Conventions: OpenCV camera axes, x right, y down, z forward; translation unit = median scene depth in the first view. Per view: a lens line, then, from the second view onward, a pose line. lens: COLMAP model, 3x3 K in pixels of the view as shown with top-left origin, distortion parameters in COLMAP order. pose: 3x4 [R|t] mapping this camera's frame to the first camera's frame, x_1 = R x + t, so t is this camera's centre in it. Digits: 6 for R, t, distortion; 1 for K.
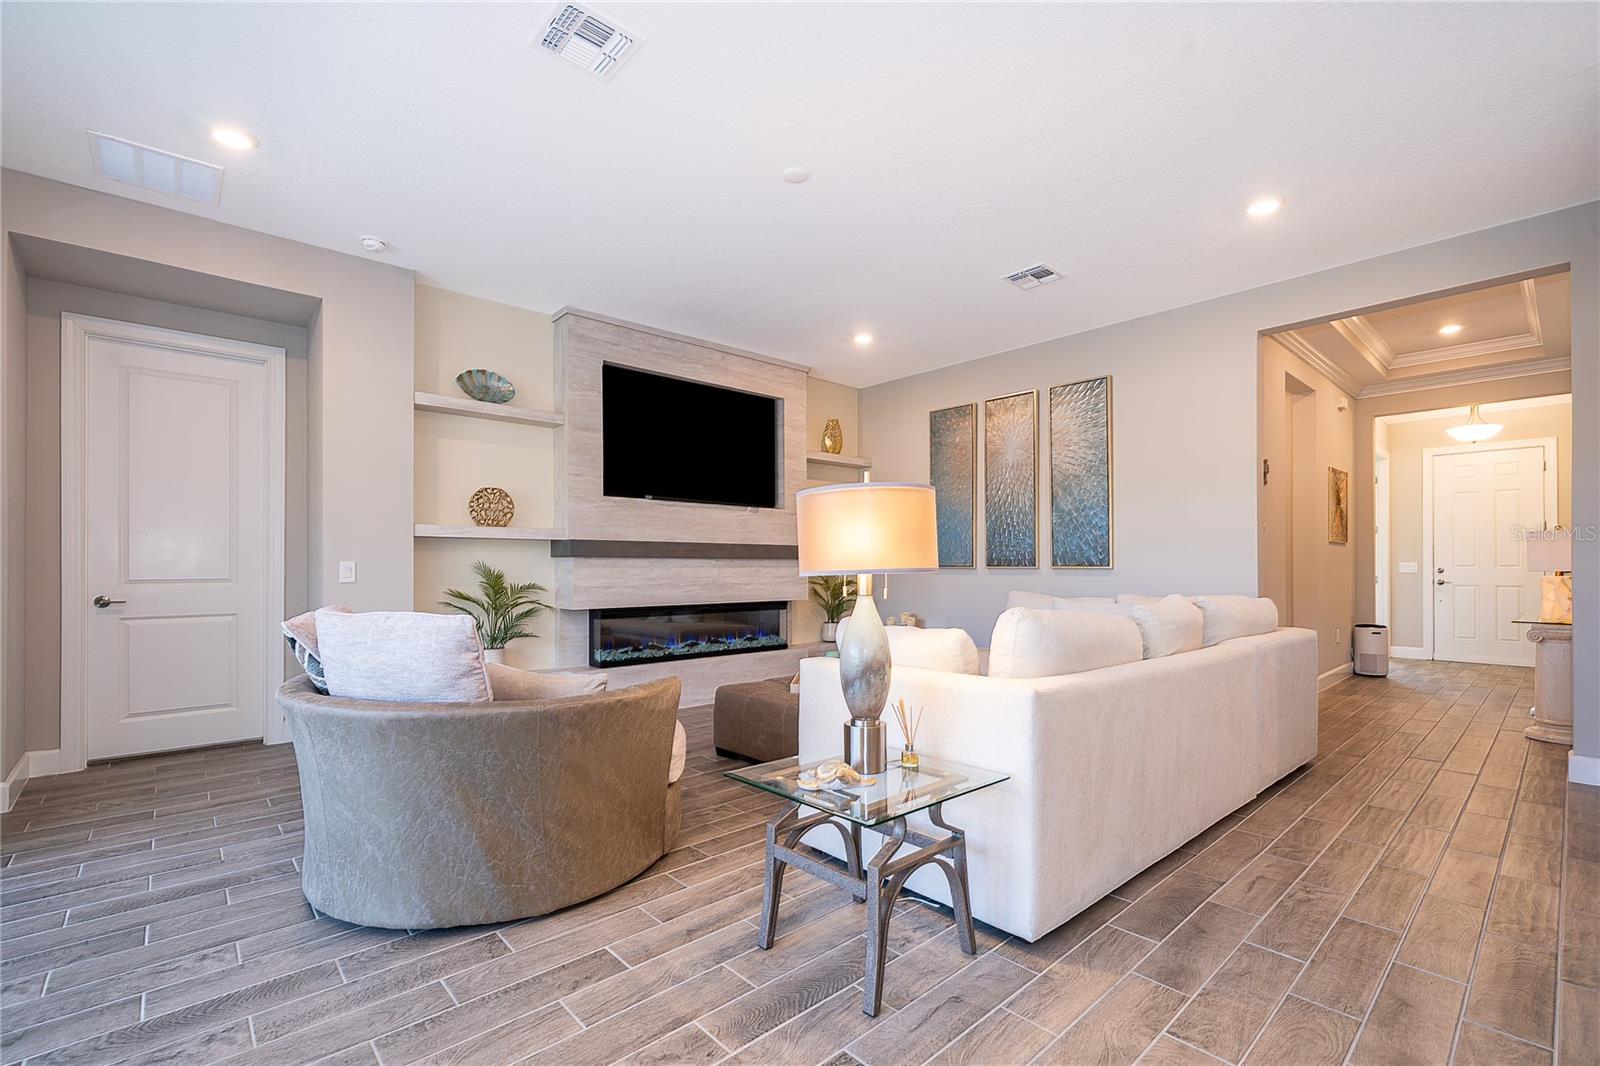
lens RADIAL K [[695.5, 0, 790.9], [0, 695.5, 561.8], [0, 0, 1]] dist [-0.000872, 0.000548]
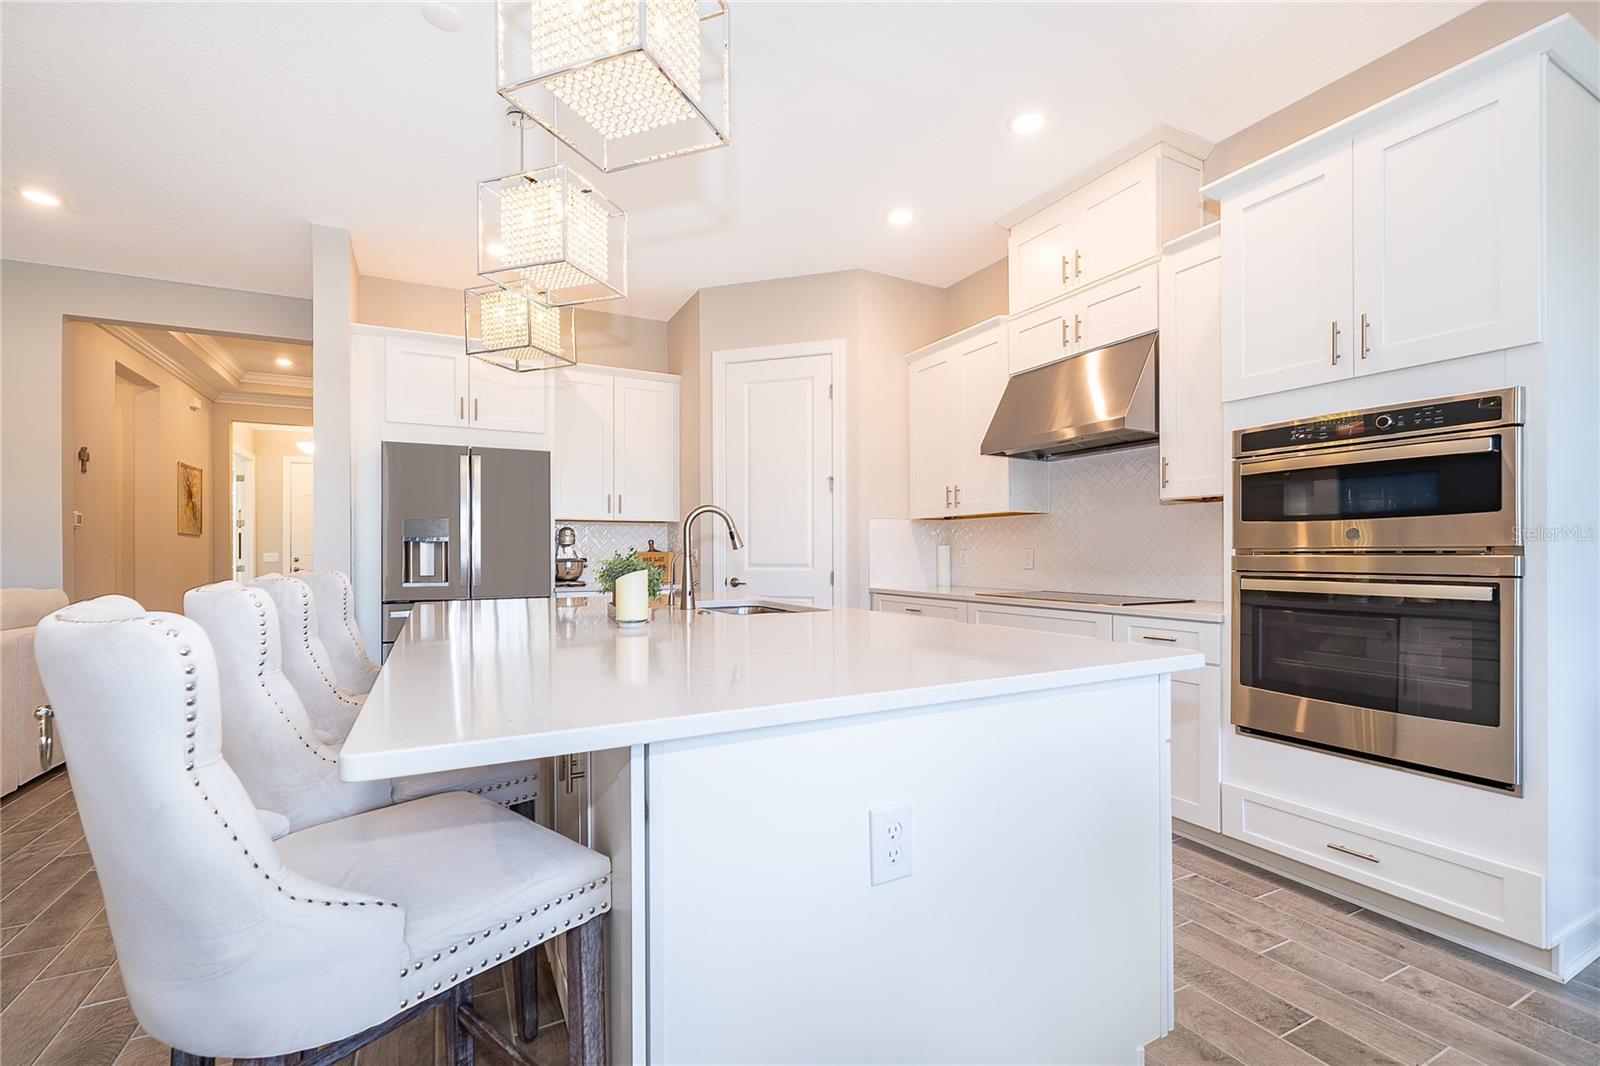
lens RADIAL K [[695.5, 0, 799.4], [0, 695.5, 554.0], [0, 0, 1]] dist [-0.000872, 0.000548]
pose [[0.249045, -0.001944, 0.968490, -0.007445], [-0.002208, 0.999994, 0.002576, -0.002230], [-0.968489, -0.002780, 0.249039, -0.161116]]
